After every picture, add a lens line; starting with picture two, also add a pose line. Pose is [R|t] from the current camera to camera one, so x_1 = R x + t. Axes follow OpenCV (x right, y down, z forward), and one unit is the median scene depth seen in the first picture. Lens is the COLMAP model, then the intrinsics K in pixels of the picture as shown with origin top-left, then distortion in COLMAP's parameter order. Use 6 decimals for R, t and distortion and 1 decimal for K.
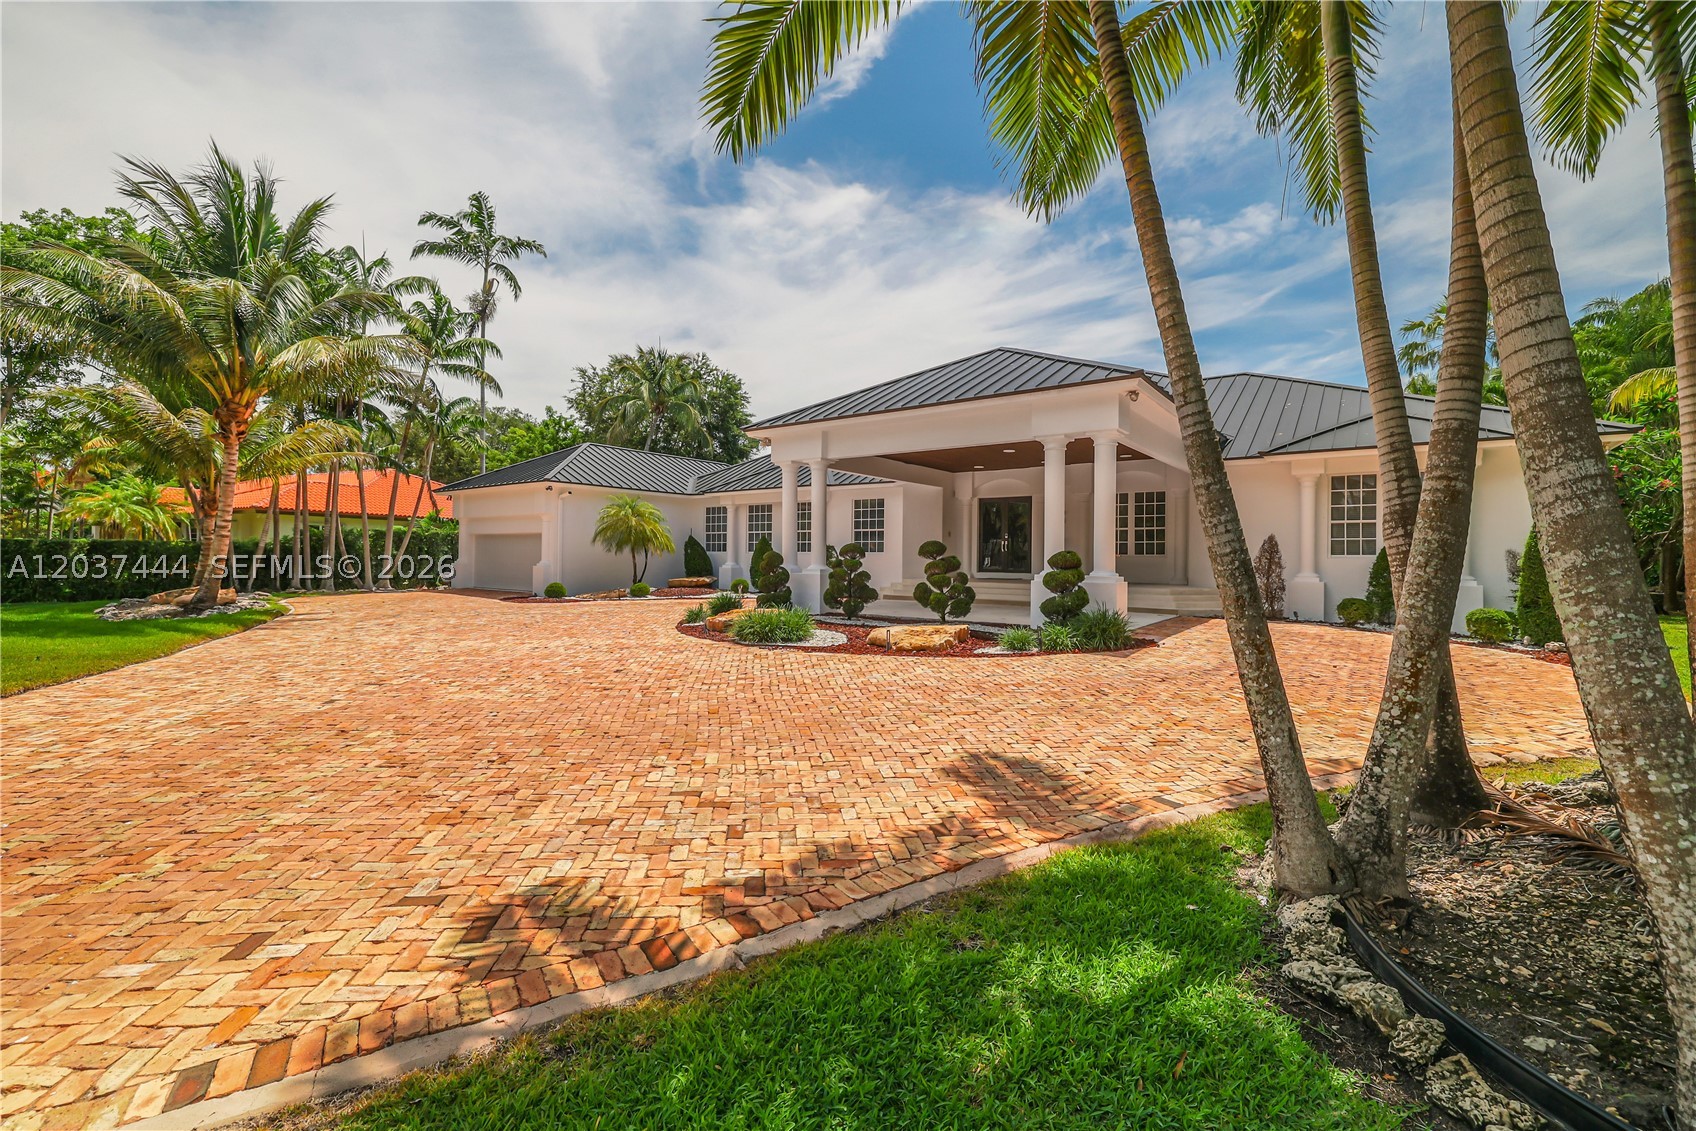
lens RADIAL K [[718.8, 0, 842.9], [0, 718.8, 566.4], [0, 0, 1]] dist [-0.002120, -0.000764]
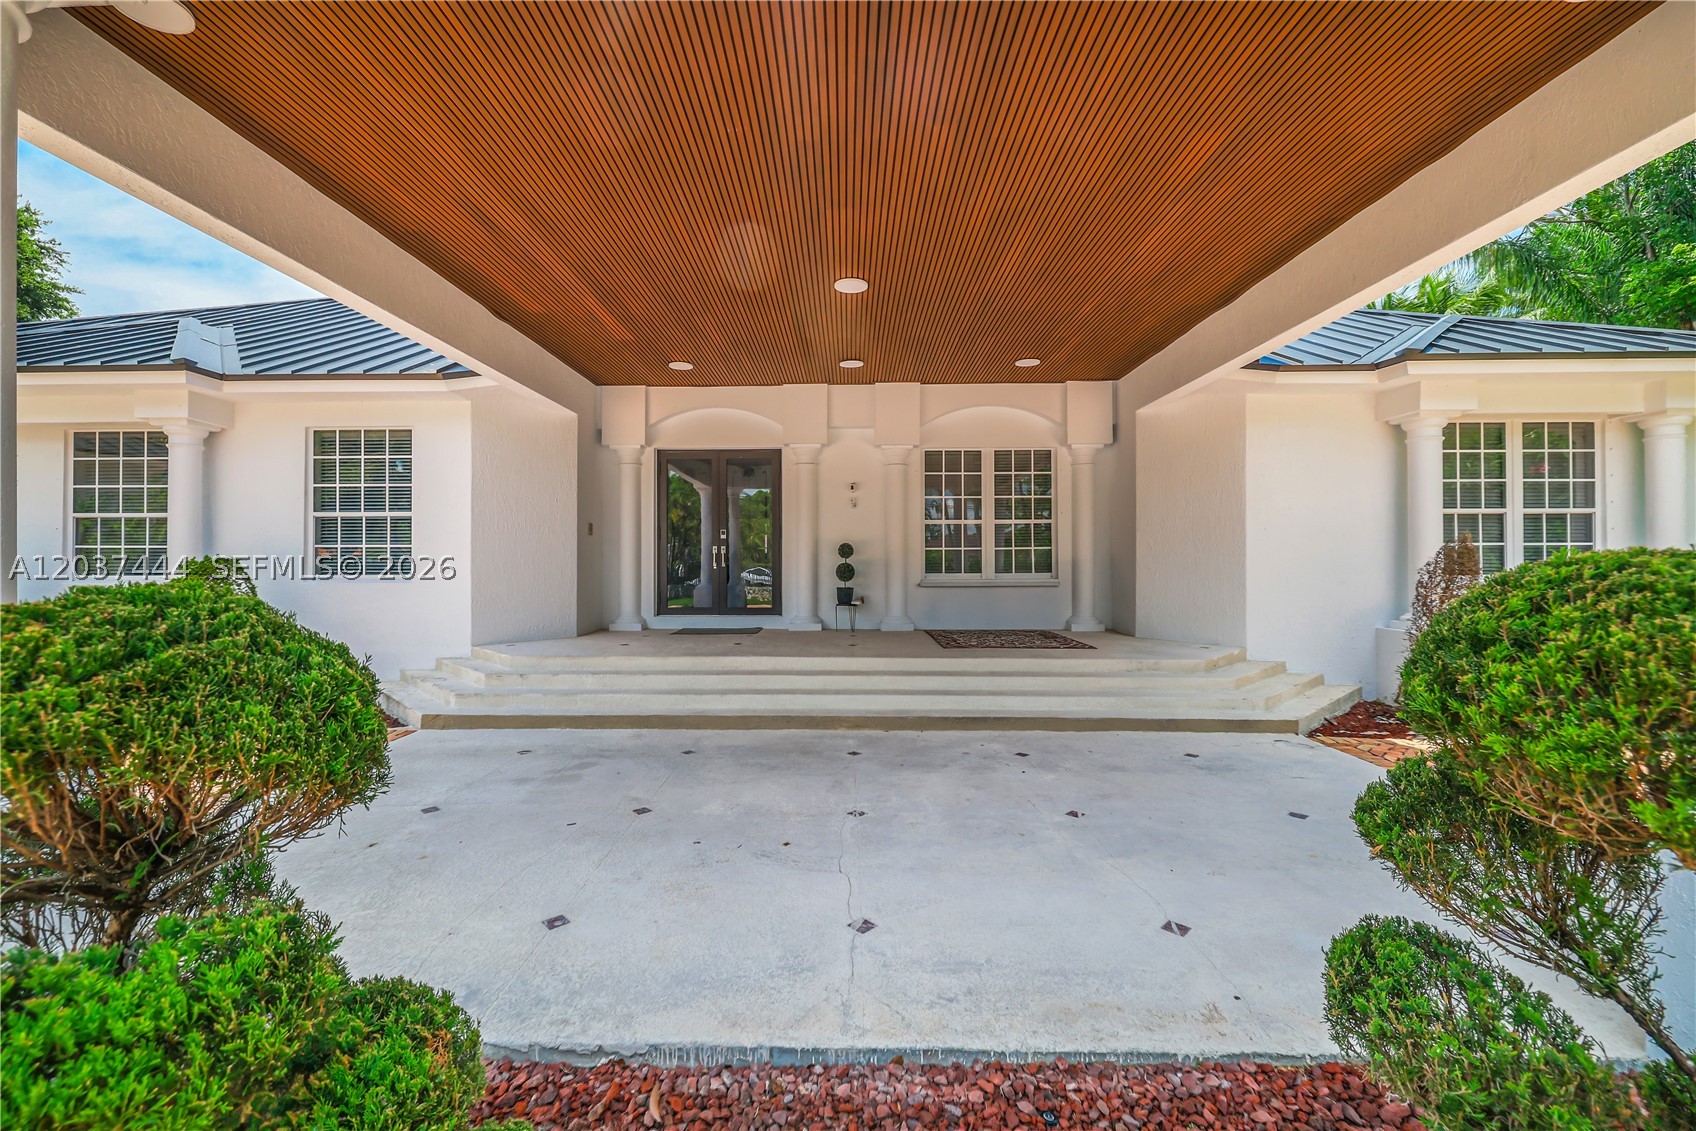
lens RADIAL K [[718.8, 0, 841.2], [0, 718.8, 560.0], [0, 0, 1]] dist [-0.002120, -0.000764]
pose [[0.807540, -0.010292, 0.589722, 0.016459], [0.017993, 0.999812, -0.007190, -0.019700], [-0.589538, 0.016417, 0.807574, 0.539718]]
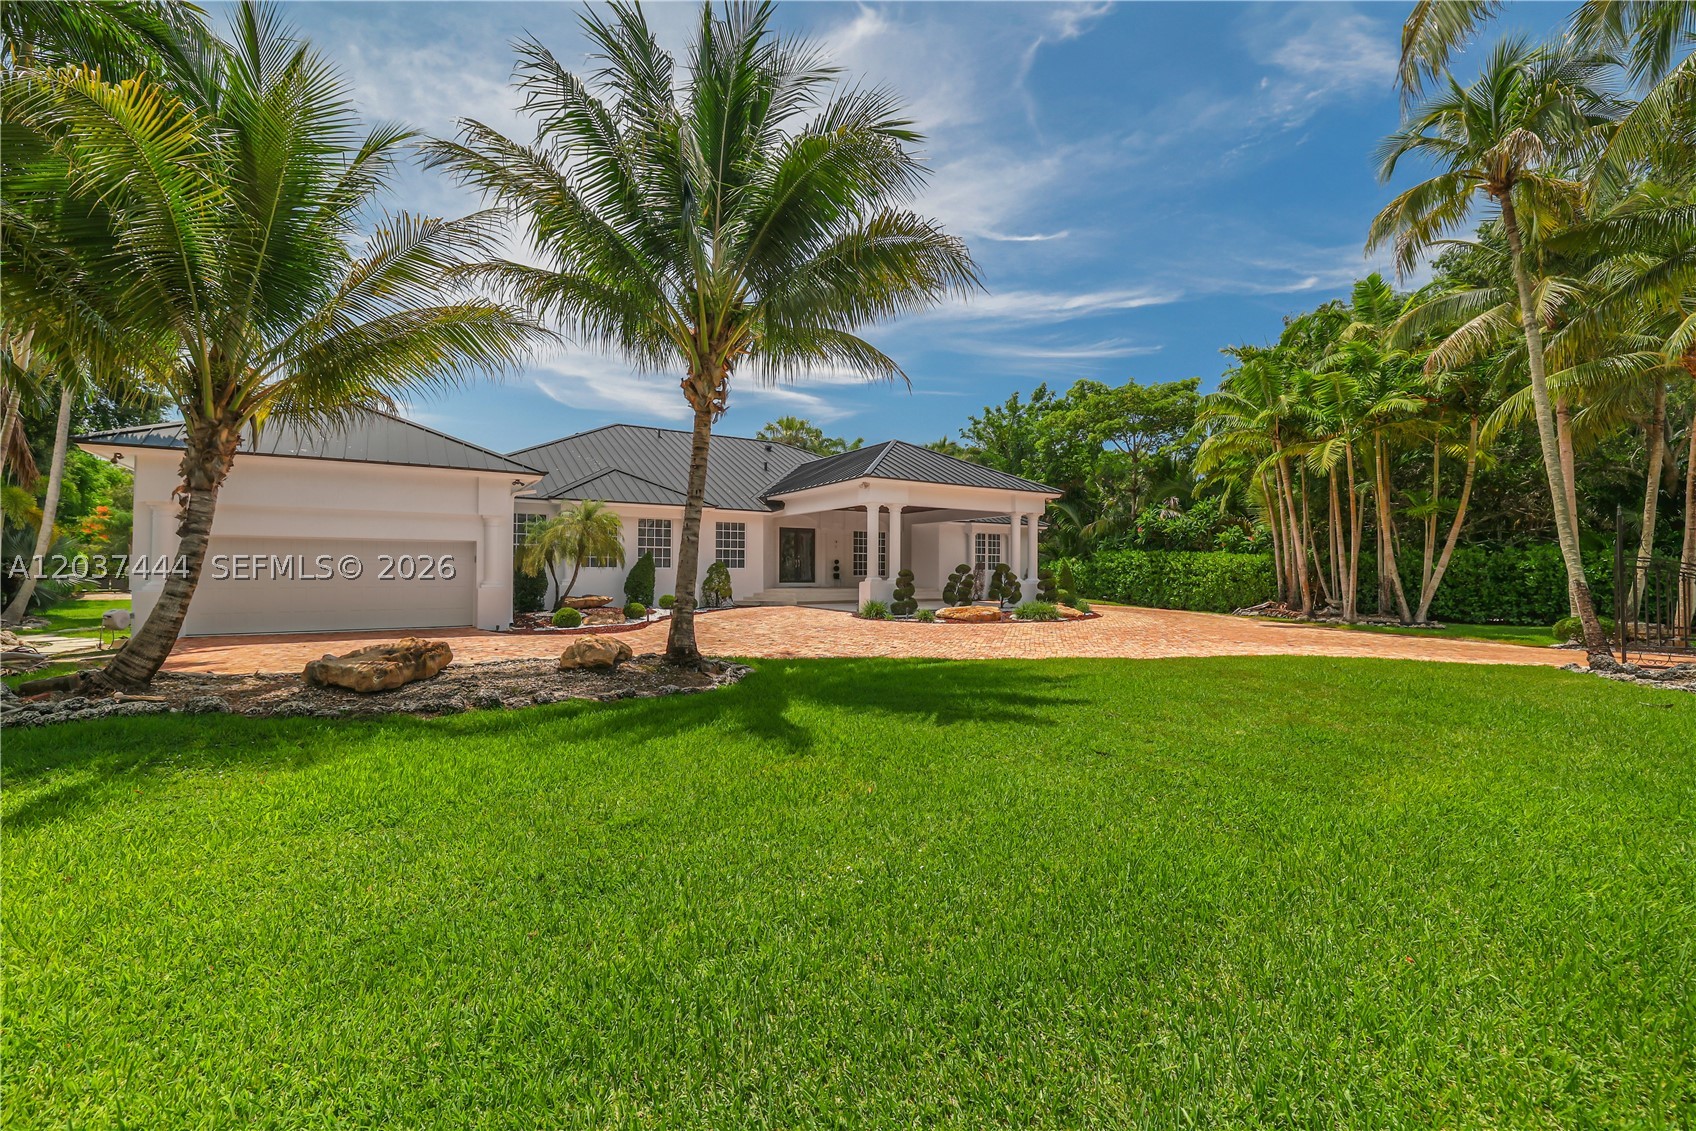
lens RADIAL K [[718.8, 0, 834.2], [0, 718.8, 561.3], [0, 0, 1]] dist [-0.002120, -0.000764]
pose [[0.330196, 0.005361, 0.943897, -0.963465], [0.014561, 0.999836, -0.010773, -0.015055], [-0.943800, 0.017301, 0.330063, 0.440947]]
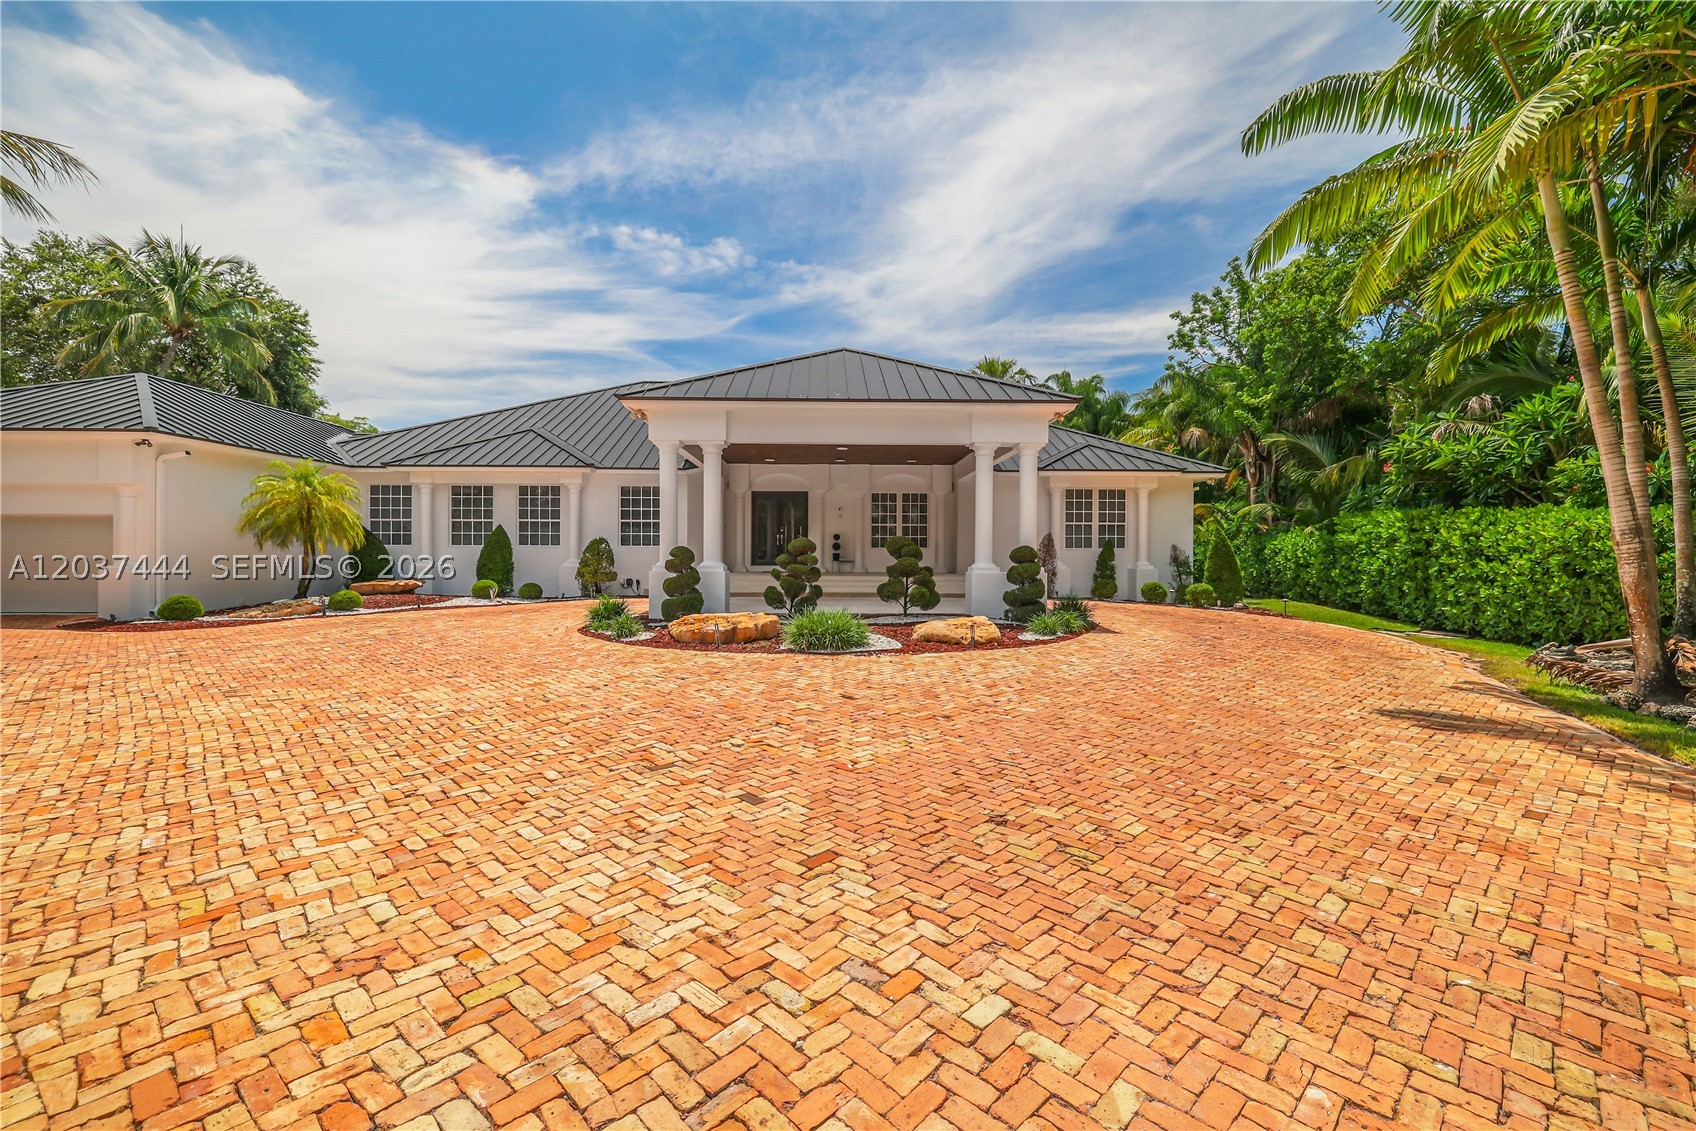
lens RADIAL K [[718.8, 0, 840.2], [0, 718.8, 560.9], [0, 0, 1]] dist [-0.002120, -0.000764]
pose [[0.778537, -0.015041, 0.627418, -0.320136], [0.012436, 0.999886, 0.008539, -0.005123], [-0.627475, 0.001155, 0.778636, 0.141502]]
